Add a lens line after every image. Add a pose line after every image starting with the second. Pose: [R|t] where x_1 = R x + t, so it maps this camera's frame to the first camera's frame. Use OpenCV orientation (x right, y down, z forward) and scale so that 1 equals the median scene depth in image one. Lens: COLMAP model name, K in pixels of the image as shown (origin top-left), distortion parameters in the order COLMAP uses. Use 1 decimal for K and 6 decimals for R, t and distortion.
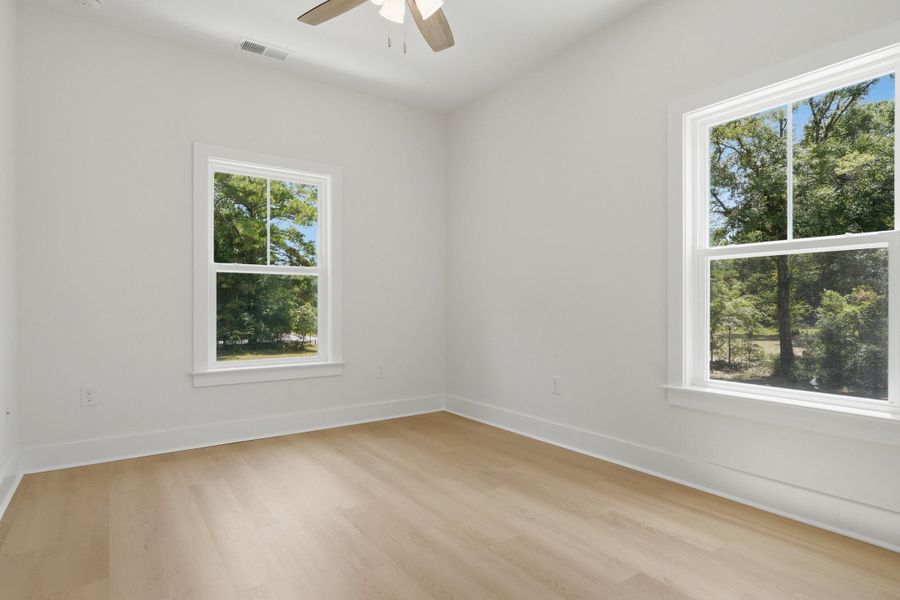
lens RADIAL K [[529.9, 0, 473.2], [0, 529.9, 307.3], [0, 0, 1]] dist [-0.000020, 0.000139]
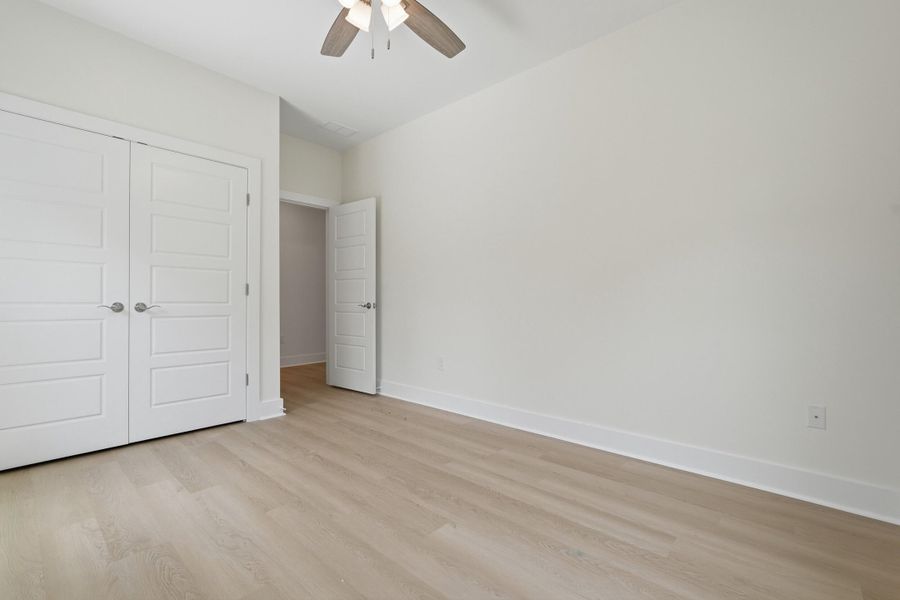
lens RADIAL K [[399.7, 0, 450.0], [0, 399.7, 300.0], [0, 0, 1]] dist [-0.001855, -0.000019]
pose [[-0.982040, 0.000710, -0.188673, -0.124665], [0.001832, 0.999982, -0.005772, -0.004558], [0.188665, -0.006014, -0.982023, 1.723146]]
